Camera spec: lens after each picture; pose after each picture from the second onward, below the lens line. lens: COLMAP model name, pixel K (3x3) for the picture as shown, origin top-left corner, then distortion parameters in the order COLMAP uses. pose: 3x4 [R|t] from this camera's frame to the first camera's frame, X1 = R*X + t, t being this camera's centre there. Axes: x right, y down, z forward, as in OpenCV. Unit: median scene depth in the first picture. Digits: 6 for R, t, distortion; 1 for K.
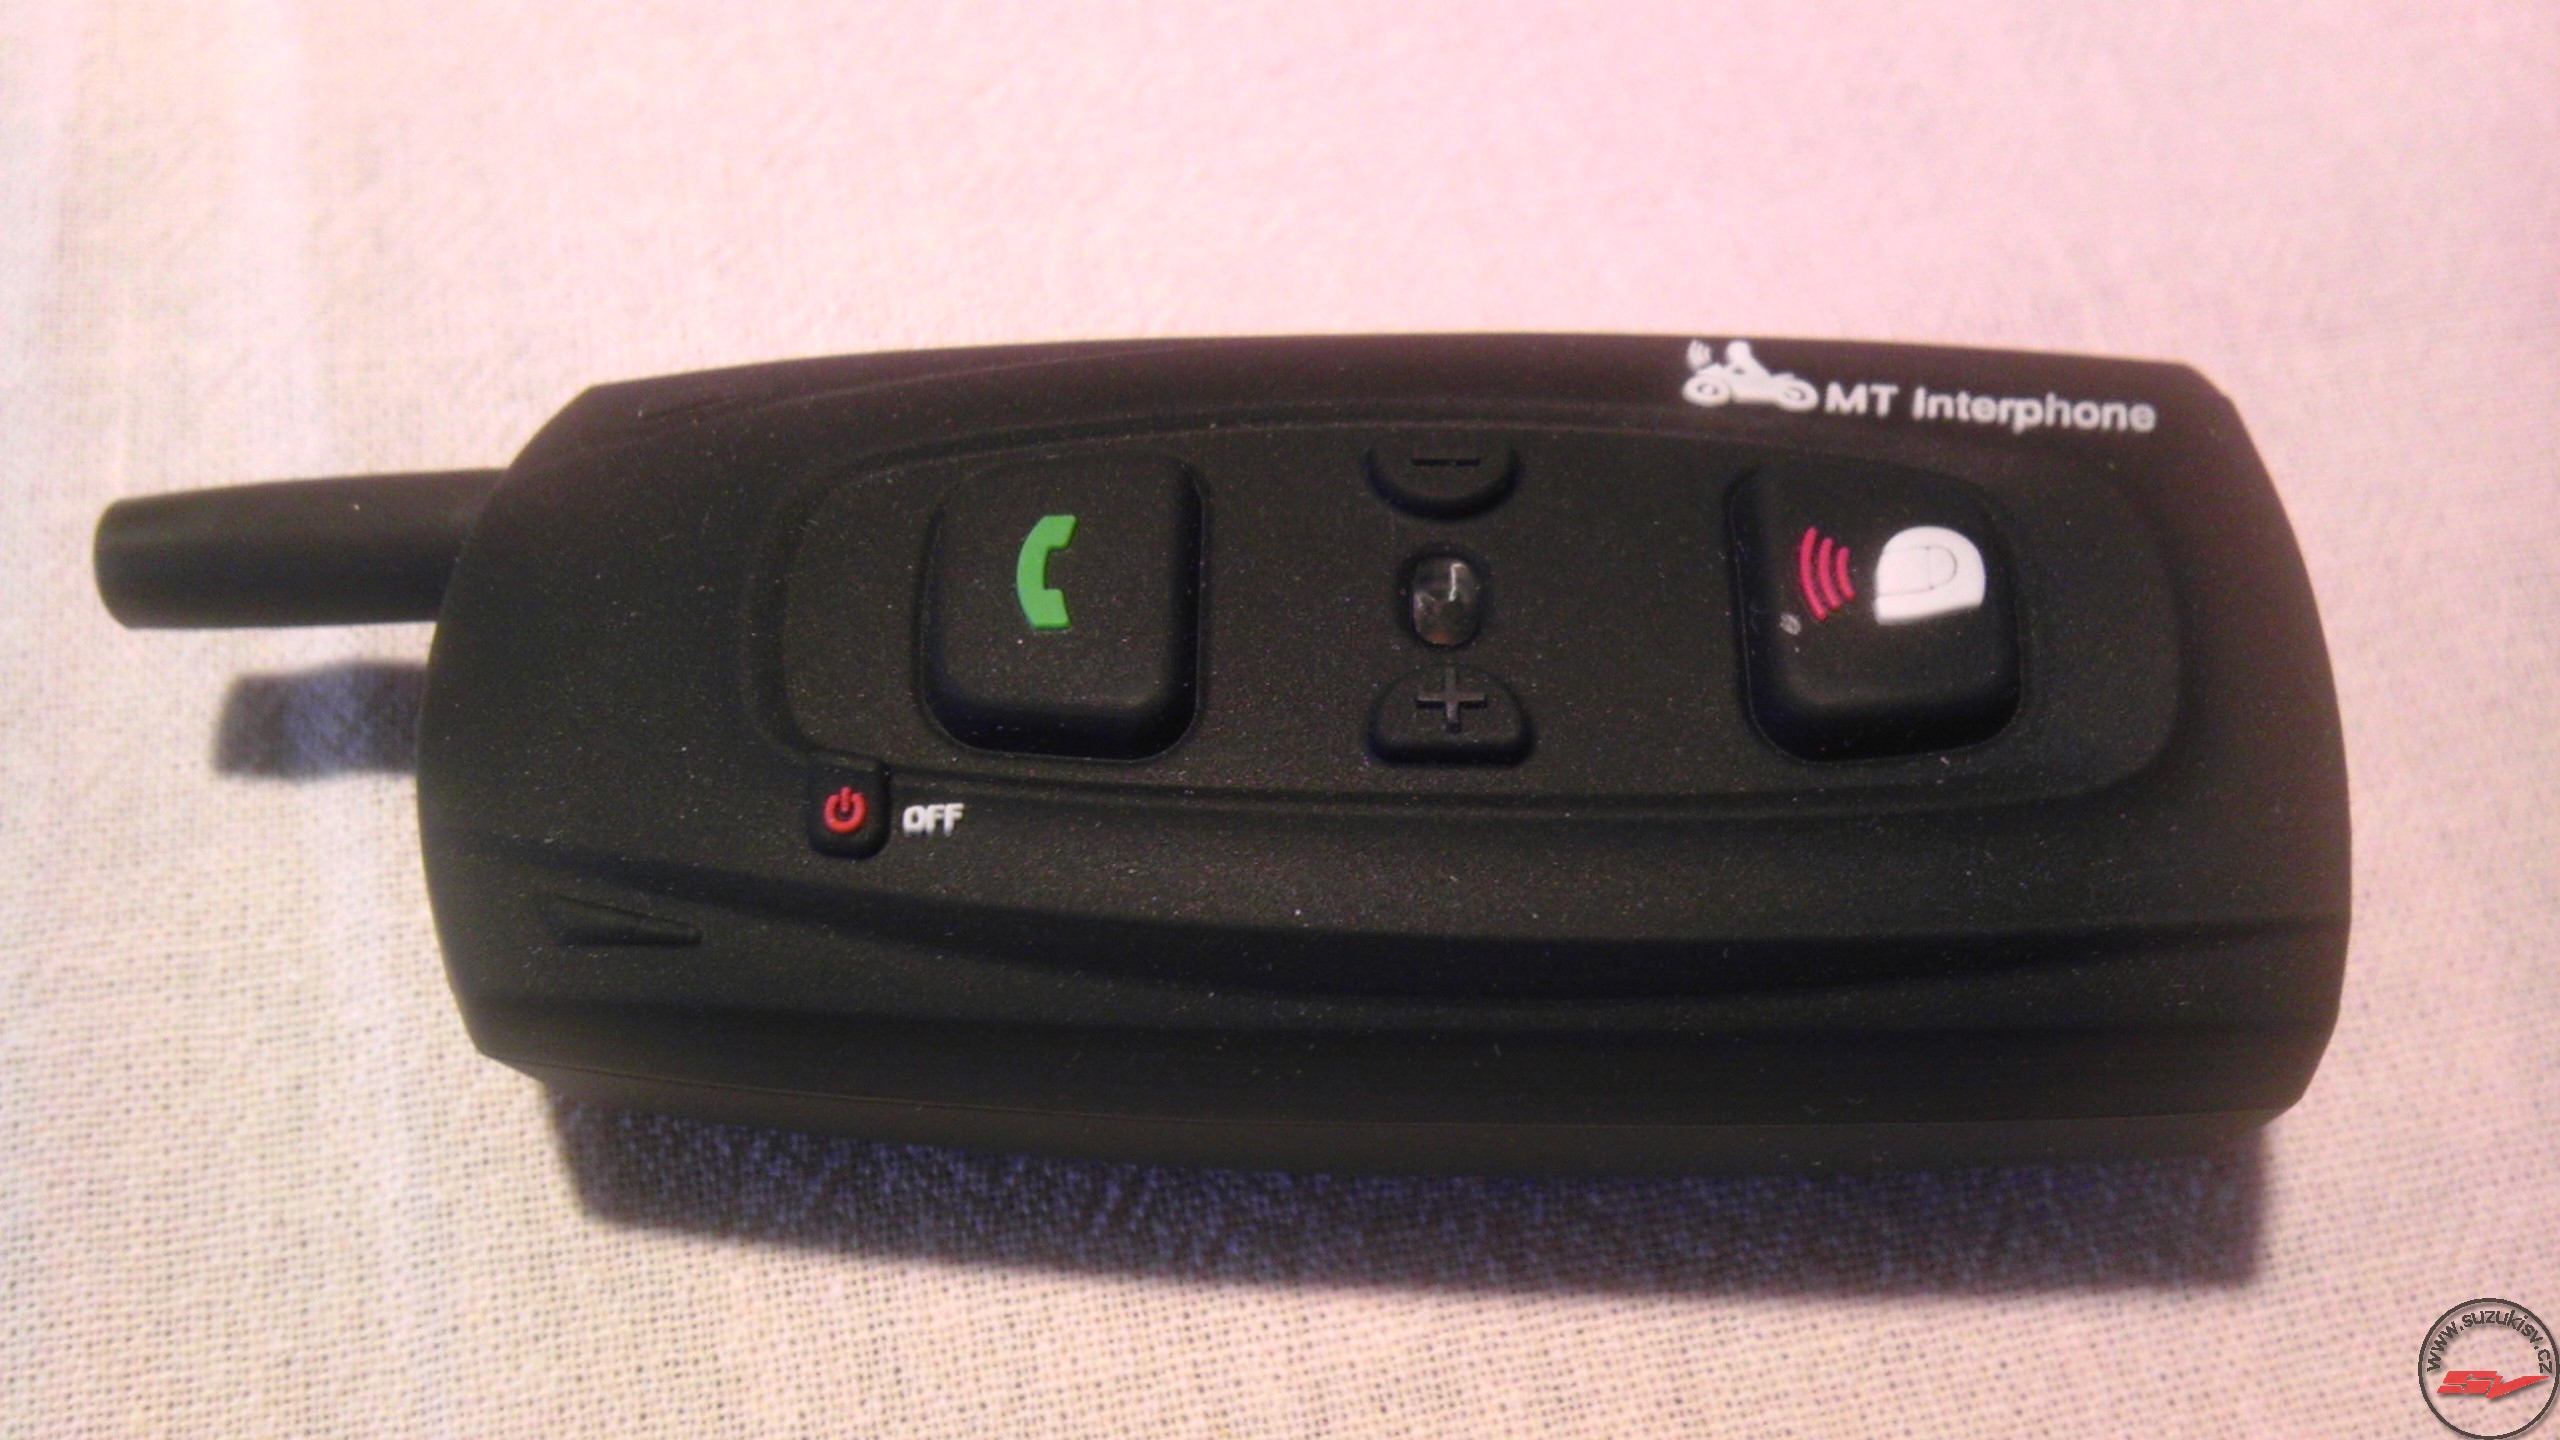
lens RADIAL K [[2630.5, 0, 1291.8], [0, 2630.5, 721.9], [0, 0, 1]] dist [0.011814, 0.000000]
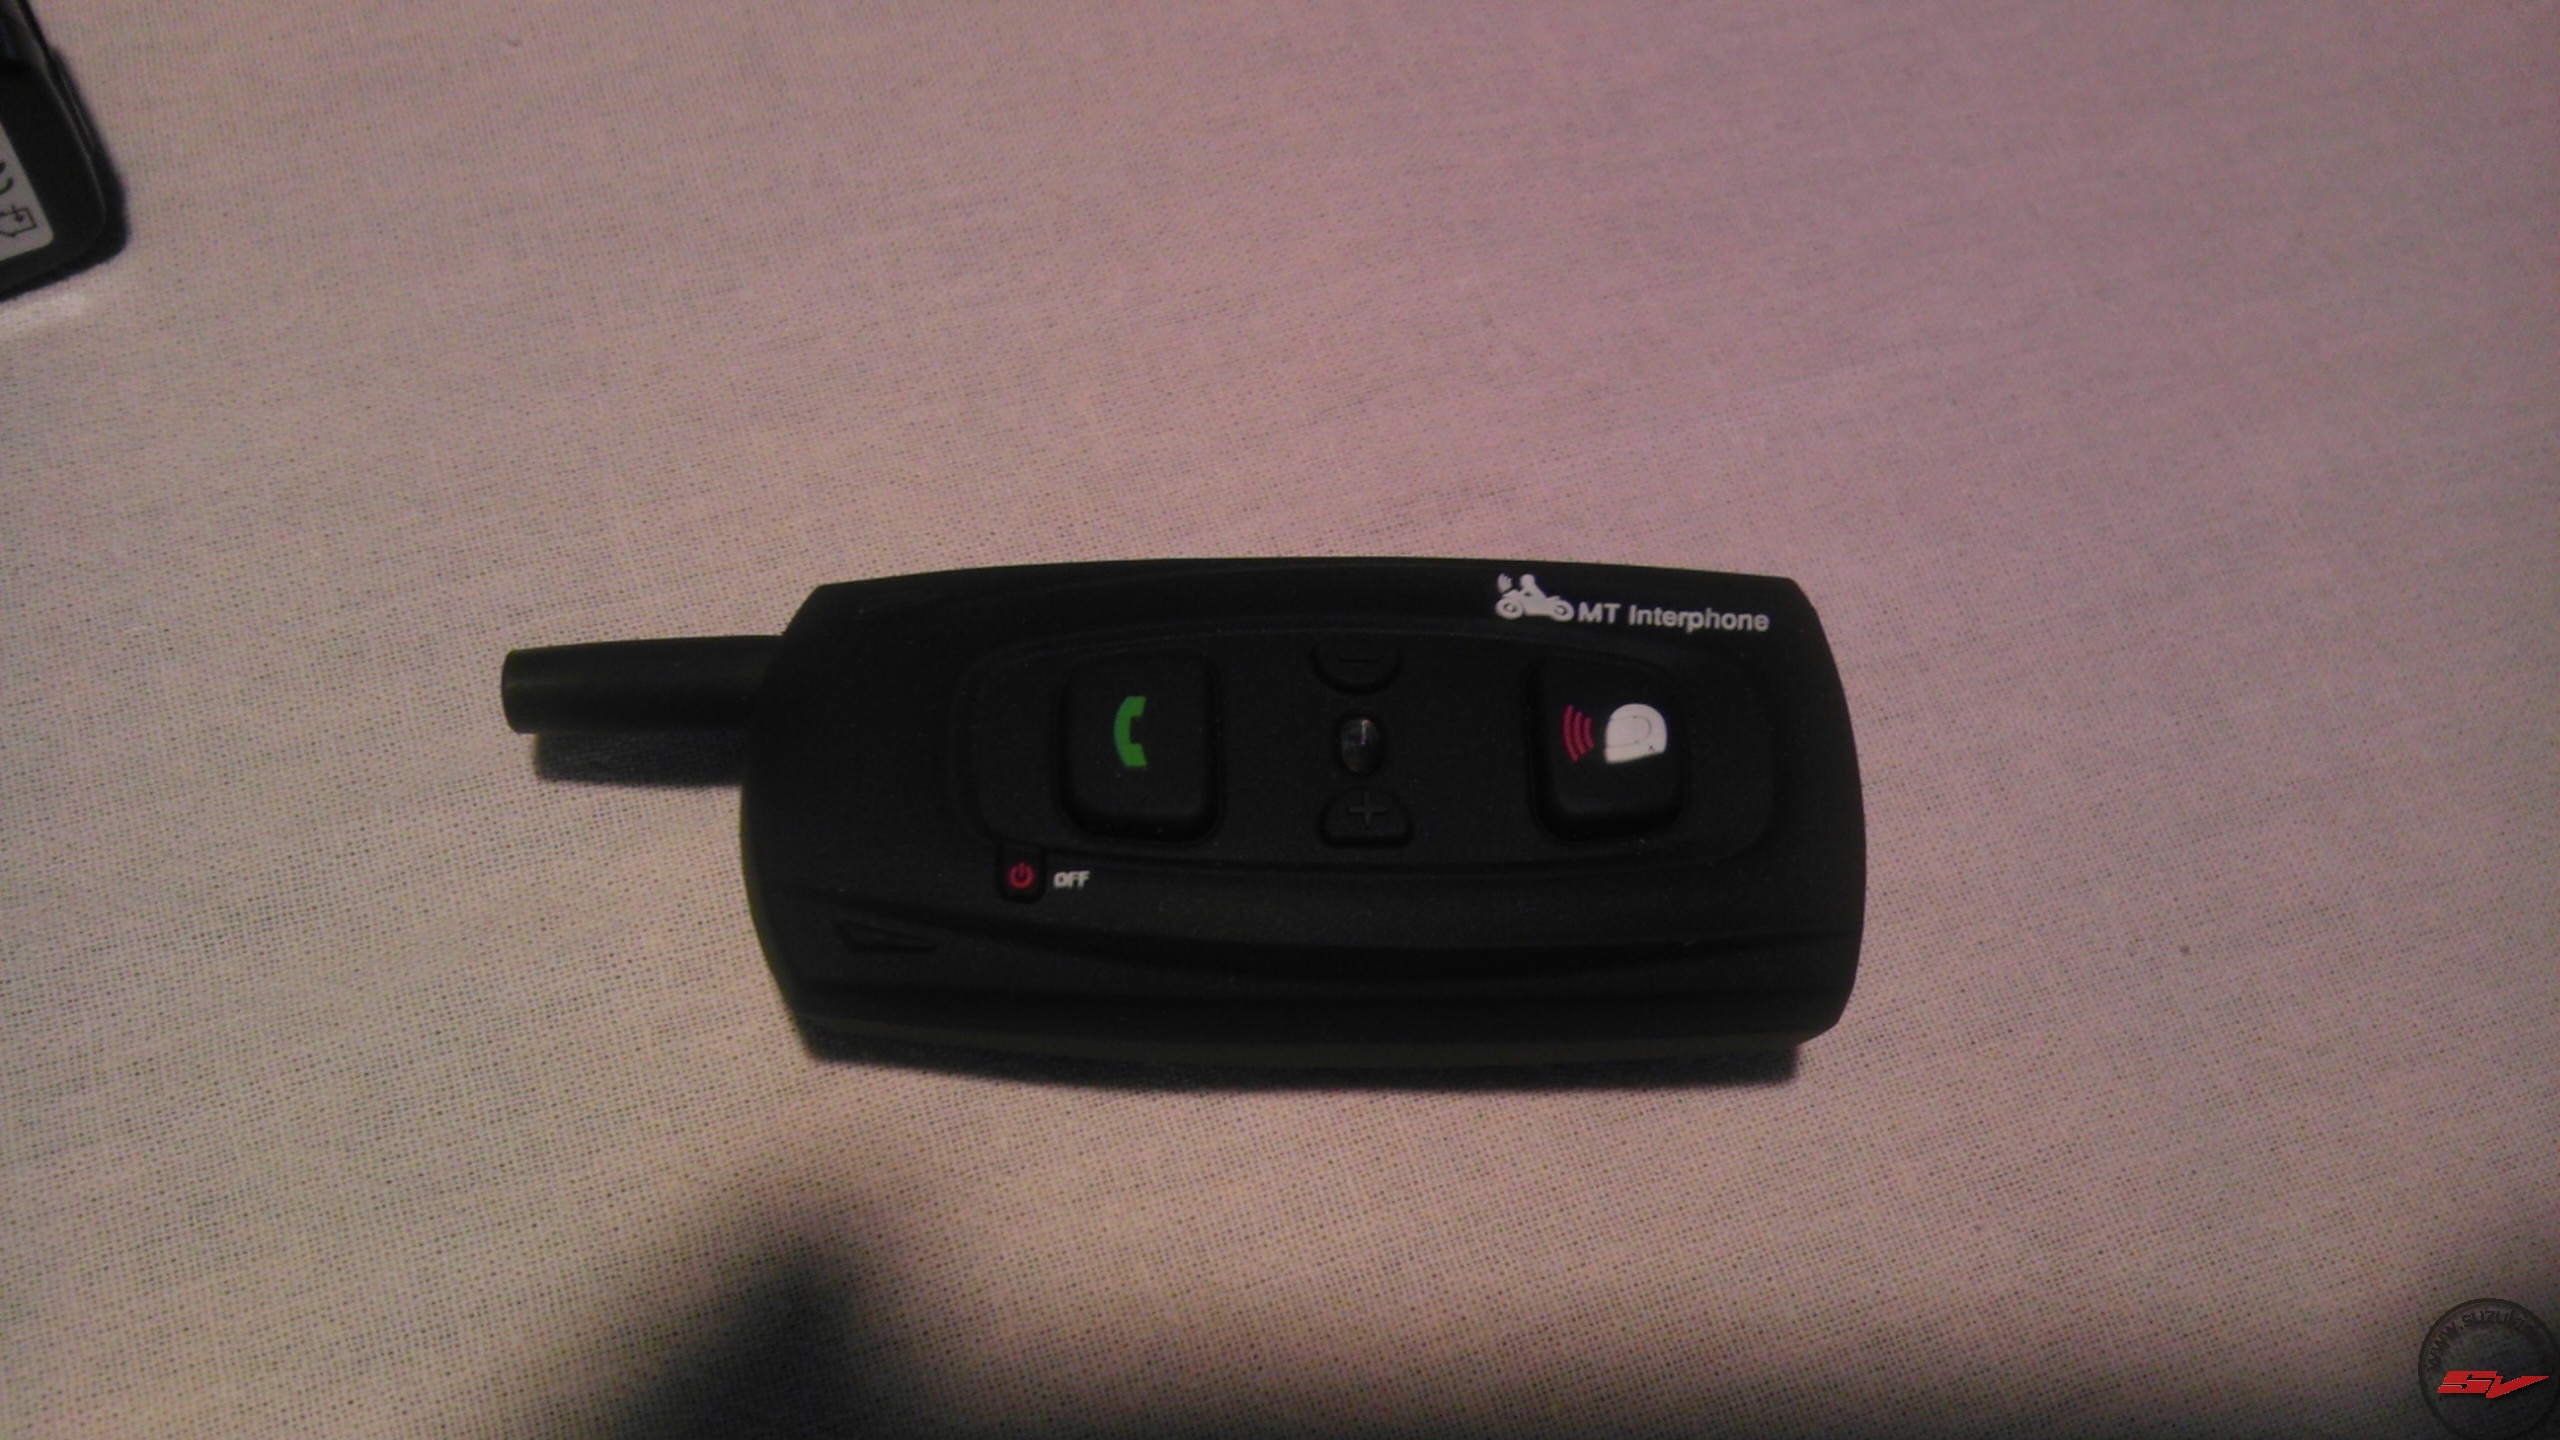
lens RADIAL K [[2630.5, 0, 1273.9], [0, 2630.5, 720.7], [0, 0, 1]] dist [0.011814, 0.000000]
pose [[0.994837, -0.002175, 0.101462, -0.172189], [-0.008001, 0.994977, 0.099782, -0.232778], [-0.101170, -0.100079, 0.989823, -0.695526]]
